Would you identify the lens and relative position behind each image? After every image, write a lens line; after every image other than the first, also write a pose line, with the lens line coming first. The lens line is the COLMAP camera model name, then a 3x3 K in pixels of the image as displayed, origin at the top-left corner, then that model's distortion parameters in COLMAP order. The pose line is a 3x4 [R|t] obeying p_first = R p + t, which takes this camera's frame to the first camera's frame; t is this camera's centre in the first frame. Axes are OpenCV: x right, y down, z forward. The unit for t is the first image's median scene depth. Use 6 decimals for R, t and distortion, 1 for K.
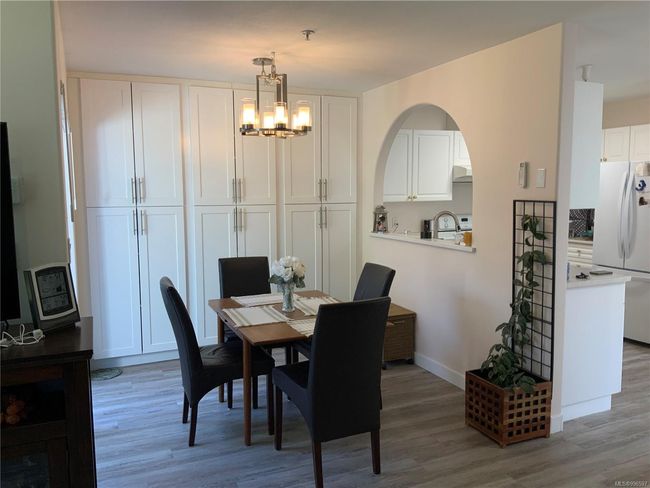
lens RADIAL K [[534.1, 0, 325.0], [0, 534.1, 244.0], [0, 0, 1]] dist [0.108875, -0.208849]
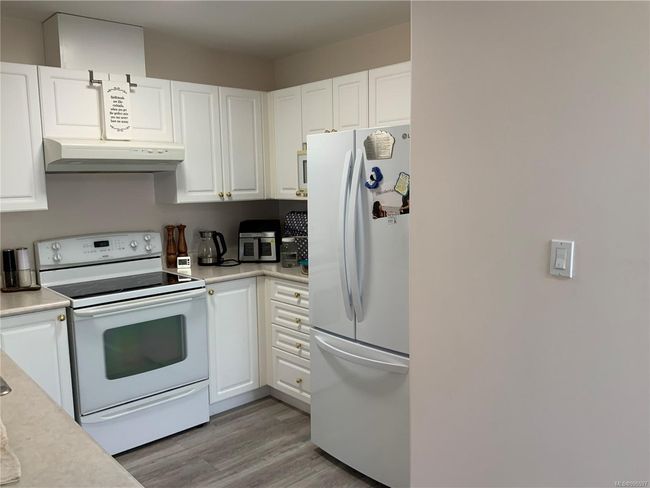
lens RADIAL K [[534.1, 0, 325.0], [0, 534.1, 244.0], [0, 0, 1]] dist [0.108875, -0.208849]
pose [[0.947685, -0.049301, 0.315376, 0.340850], [0.043541, 0.998732, 0.025290, -0.055356], [-0.316222, -0.010235, 0.948630, 0.488082]]
